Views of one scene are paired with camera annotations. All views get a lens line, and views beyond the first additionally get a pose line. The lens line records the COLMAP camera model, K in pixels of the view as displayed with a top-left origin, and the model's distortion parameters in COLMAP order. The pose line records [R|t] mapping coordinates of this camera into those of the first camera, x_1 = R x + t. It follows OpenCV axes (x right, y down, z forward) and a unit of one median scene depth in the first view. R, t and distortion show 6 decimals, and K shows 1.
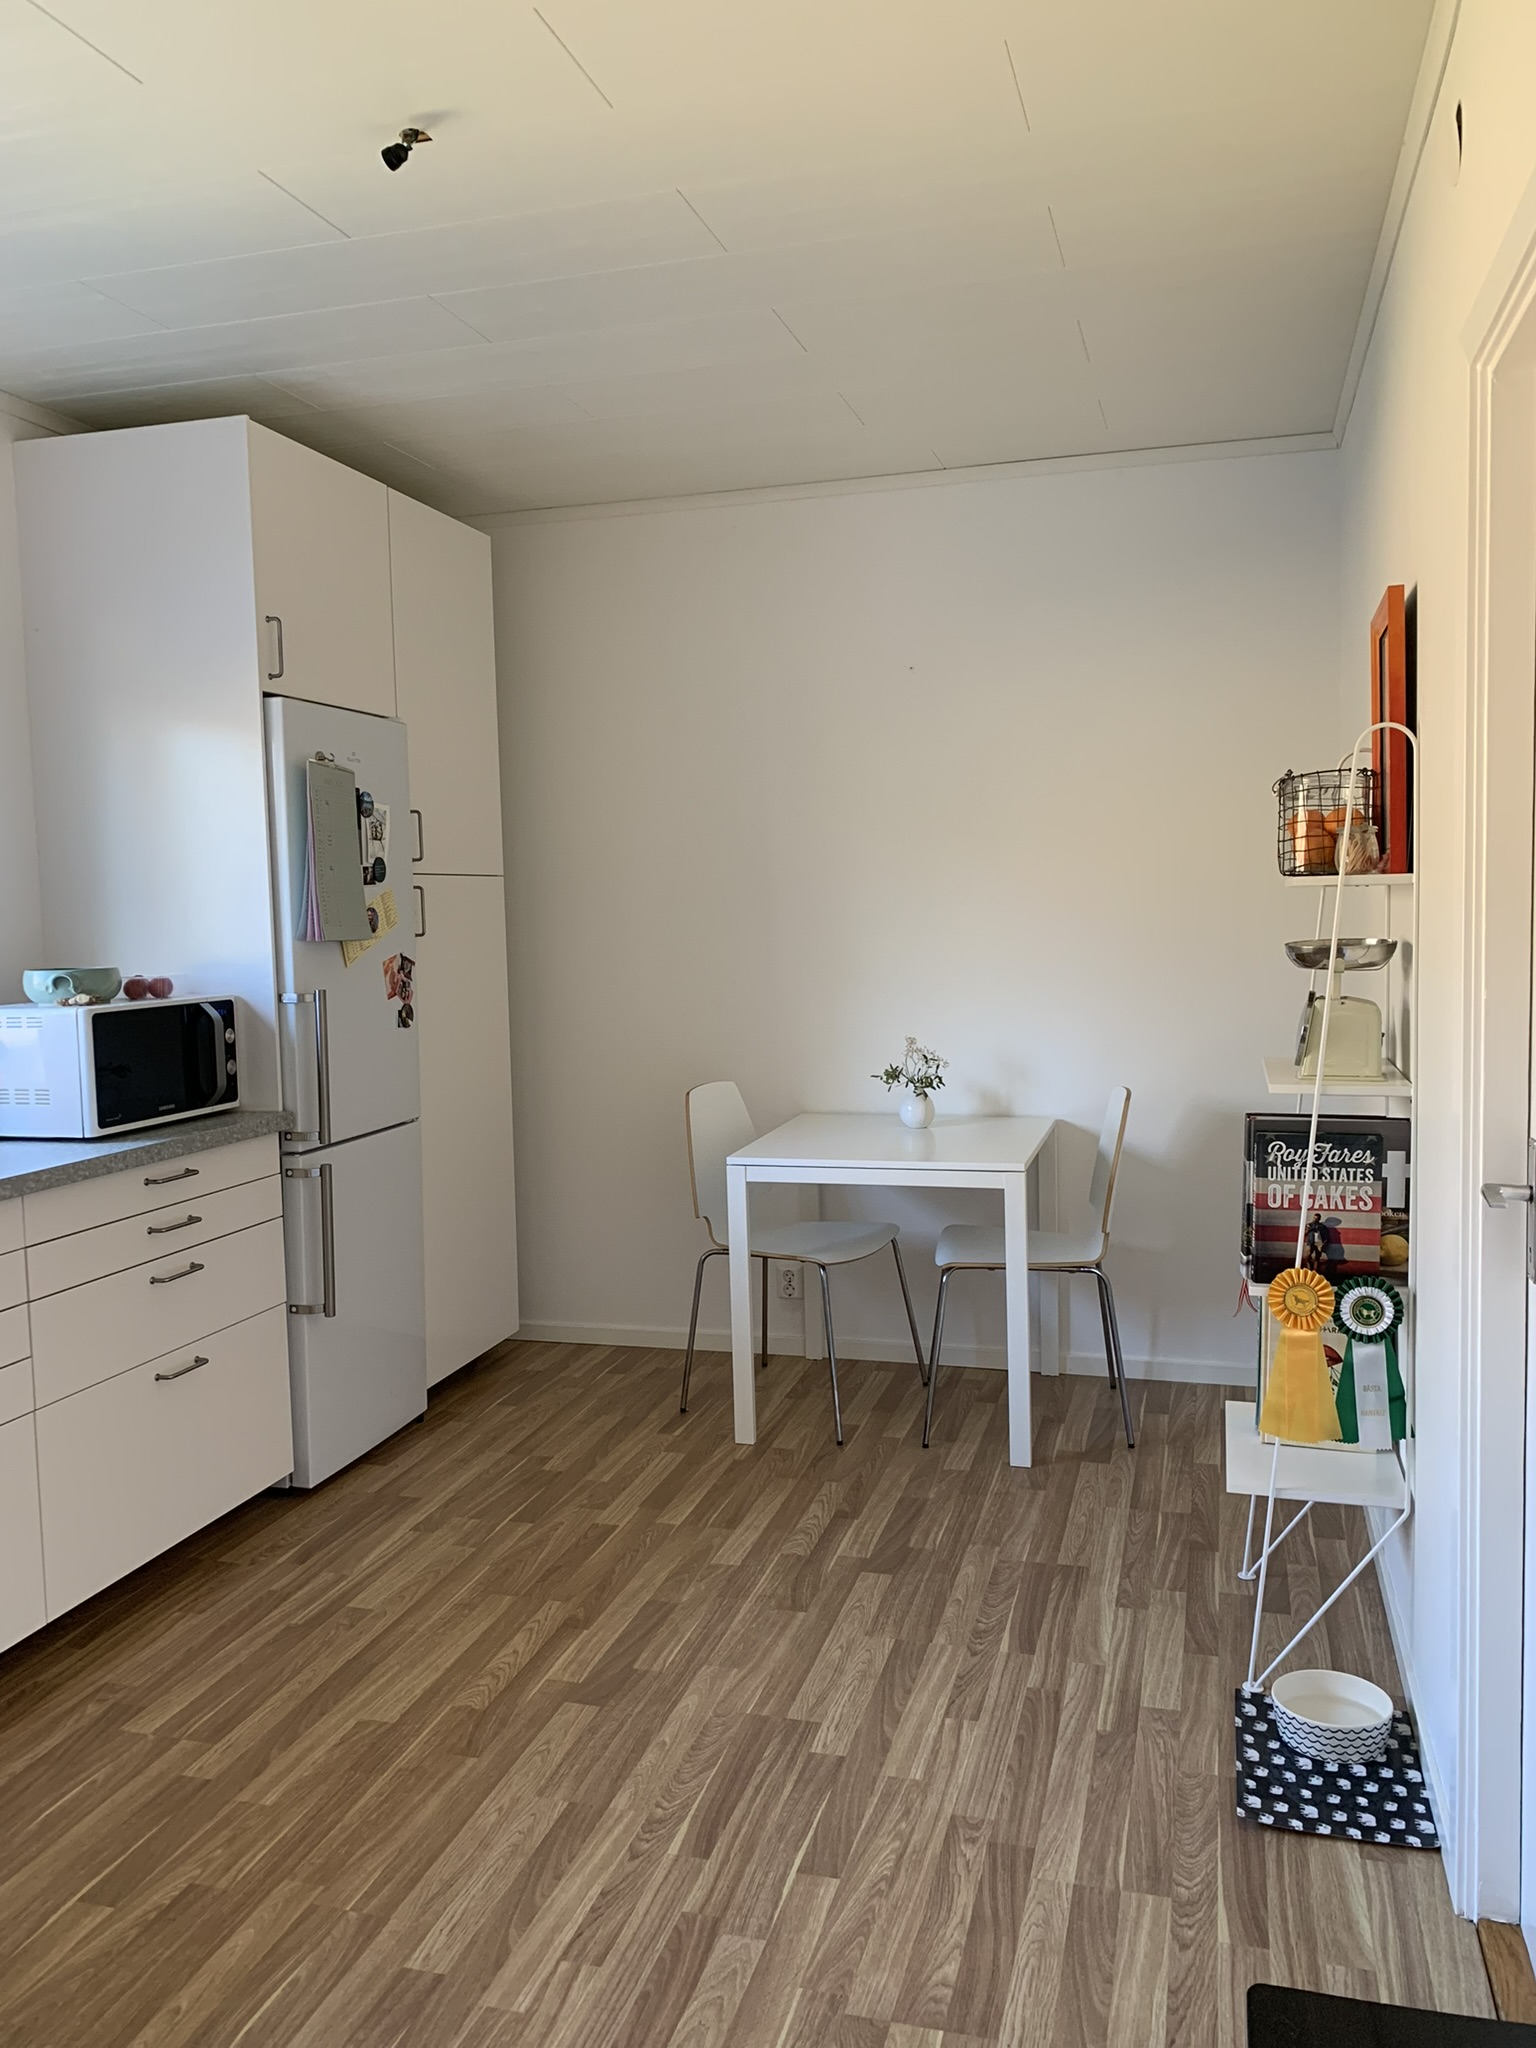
lens RADIAL K [[1570.3, 0, 769.6], [0, 1570.3, 1020.5], [0, 0, 1]] dist [0.000745, -0.003412]
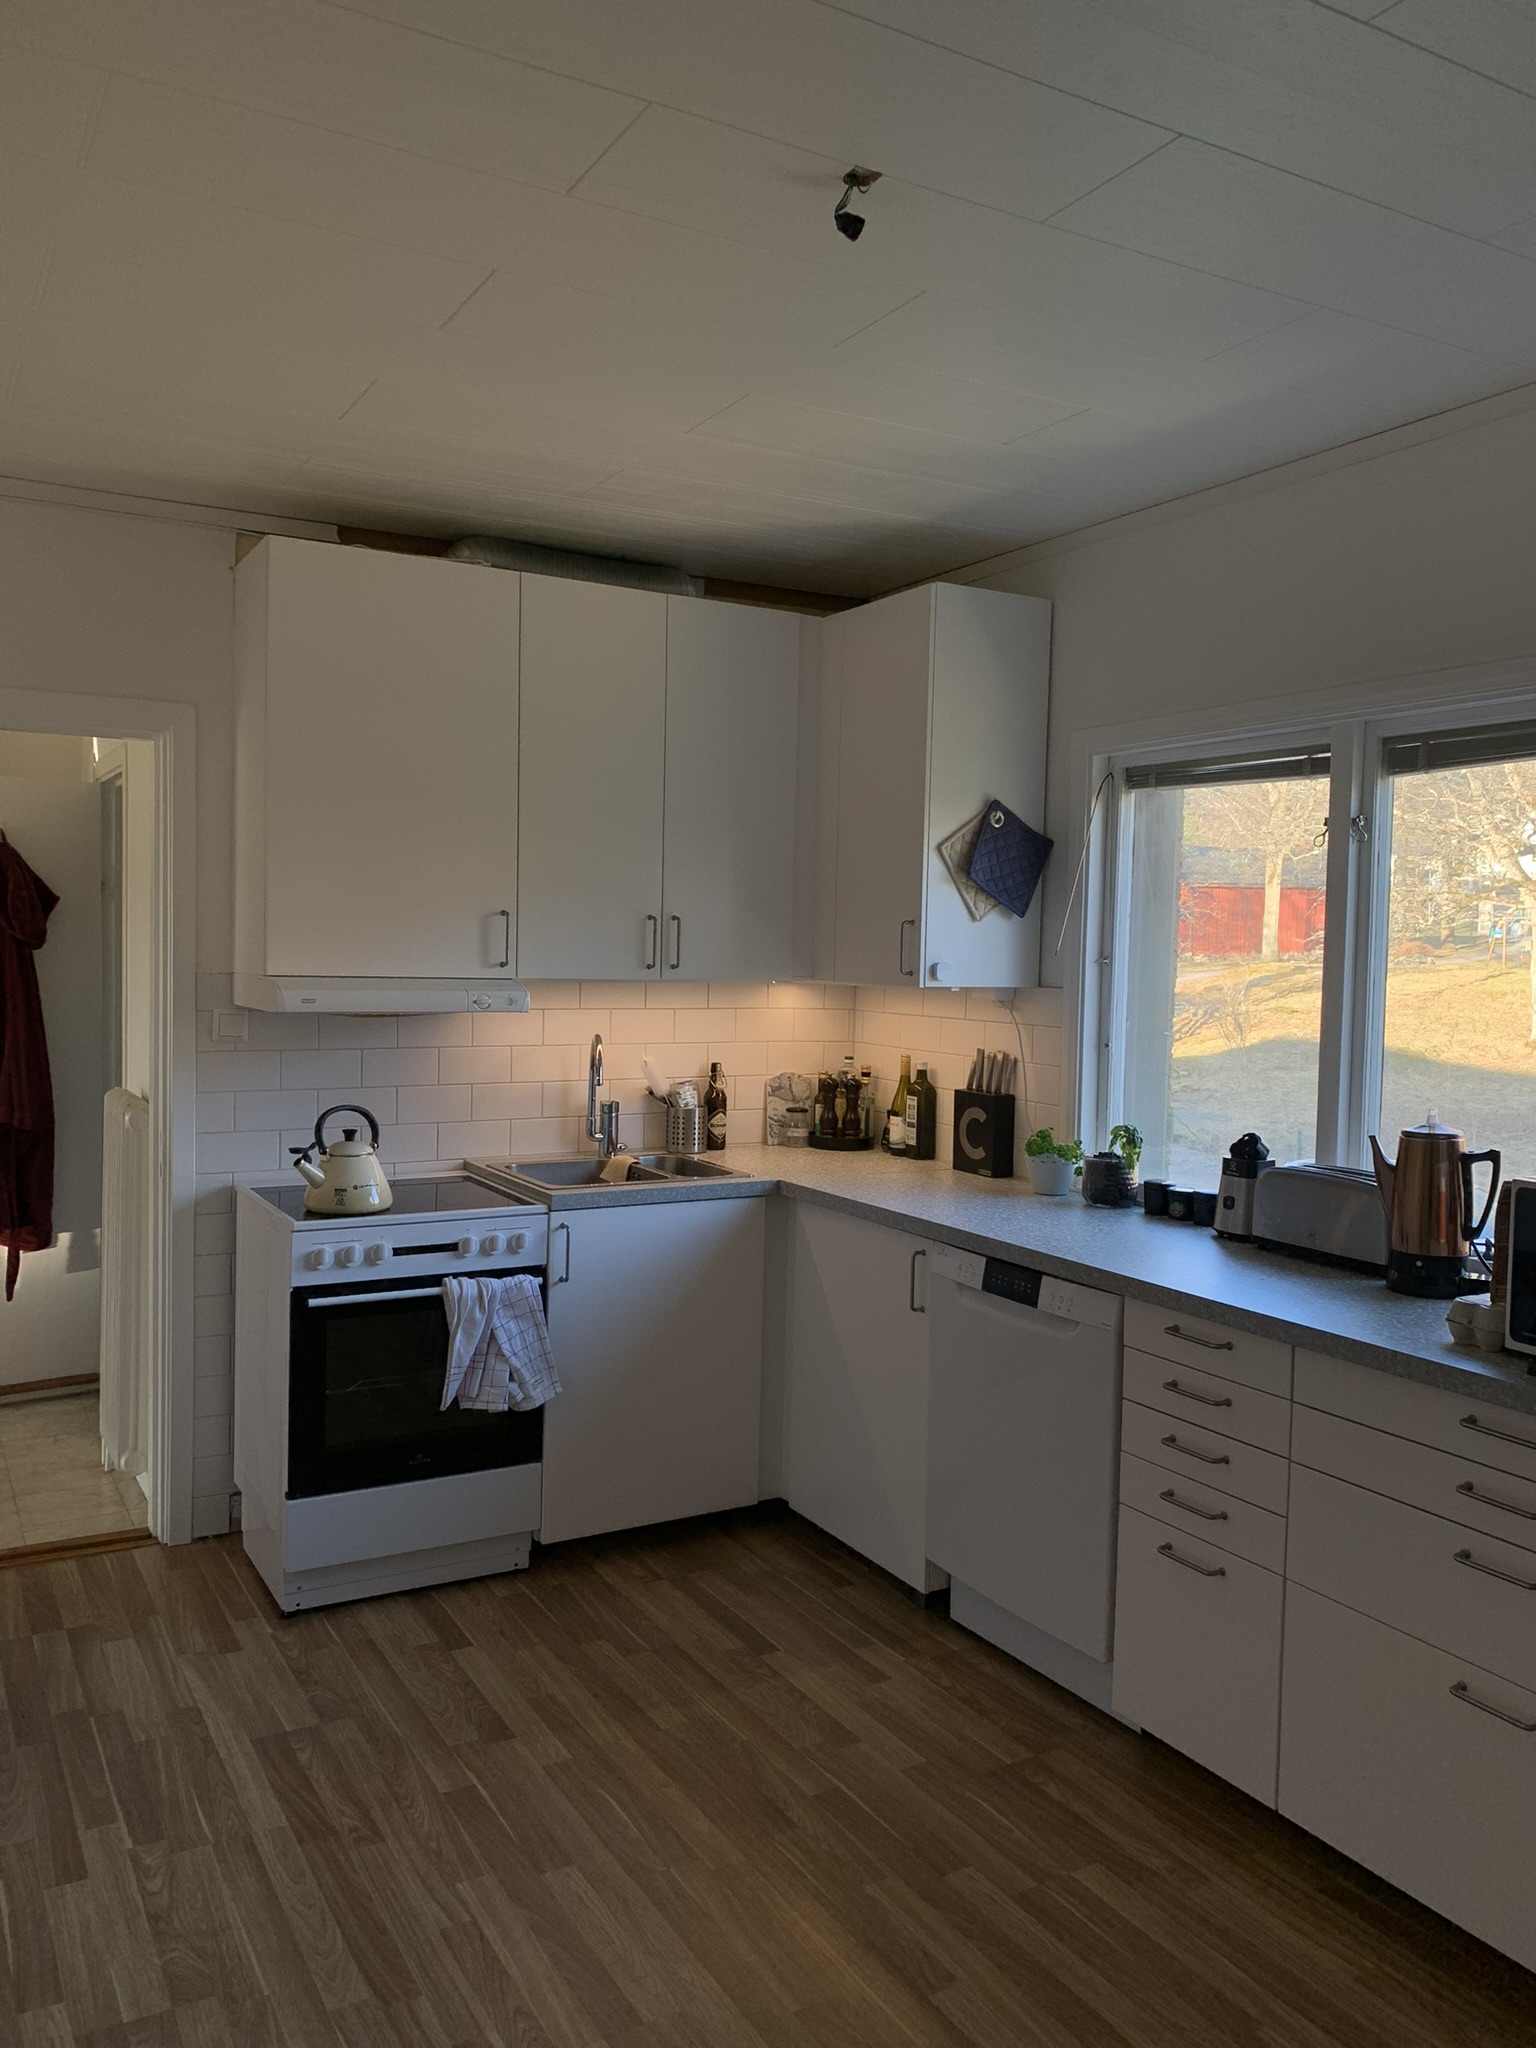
lens RADIAL K [[1570.3, 0, 769.1], [0, 1570.3, 1023.5], [0, 0, 1]] dist [0.000745, -0.003412]
pose [[-0.697029, 0.043729, -0.715709, 0.517379], [-0.059238, 0.991215, 0.118254, -0.219551], [0.714592, 0.124823, -0.688315, 1.846343]]
